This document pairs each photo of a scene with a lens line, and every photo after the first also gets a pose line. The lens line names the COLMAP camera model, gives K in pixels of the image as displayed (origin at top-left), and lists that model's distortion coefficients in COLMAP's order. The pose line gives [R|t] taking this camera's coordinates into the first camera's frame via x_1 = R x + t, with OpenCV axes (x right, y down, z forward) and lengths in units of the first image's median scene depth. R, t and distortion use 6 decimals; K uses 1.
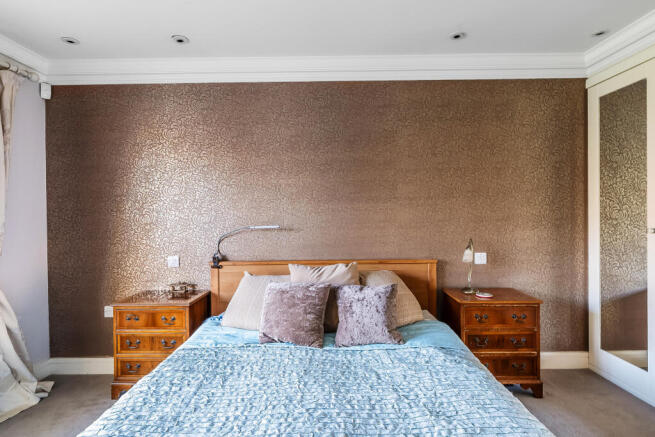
lens RADIAL K [[343.9, 0, 327.5], [0, 343.9, 218.5], [0, 0, 1]] dist [-0.000925, -0.000499]
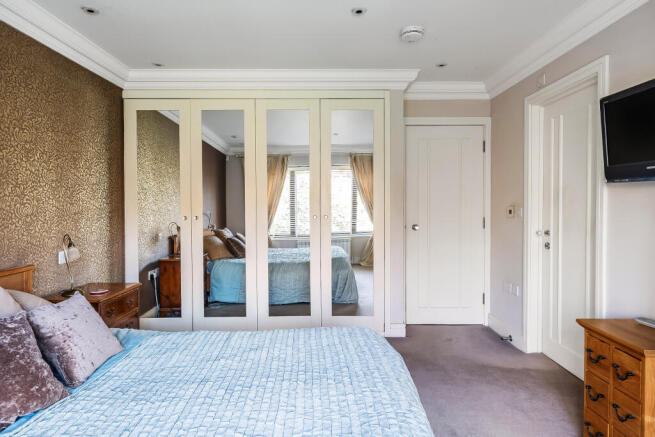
lens RADIAL K [[407.1, 0, 327.5], [0, 407.1, 218.5], [0, 0, 1]] dist [-0.000897, -0.000411]
pose [[-0.019195, -0.025342, 0.999495, -0.633835], [0.022766, 0.999408, 0.025777, 0.004507], [-0.999557, 0.023249, -0.018606, 0.353742]]
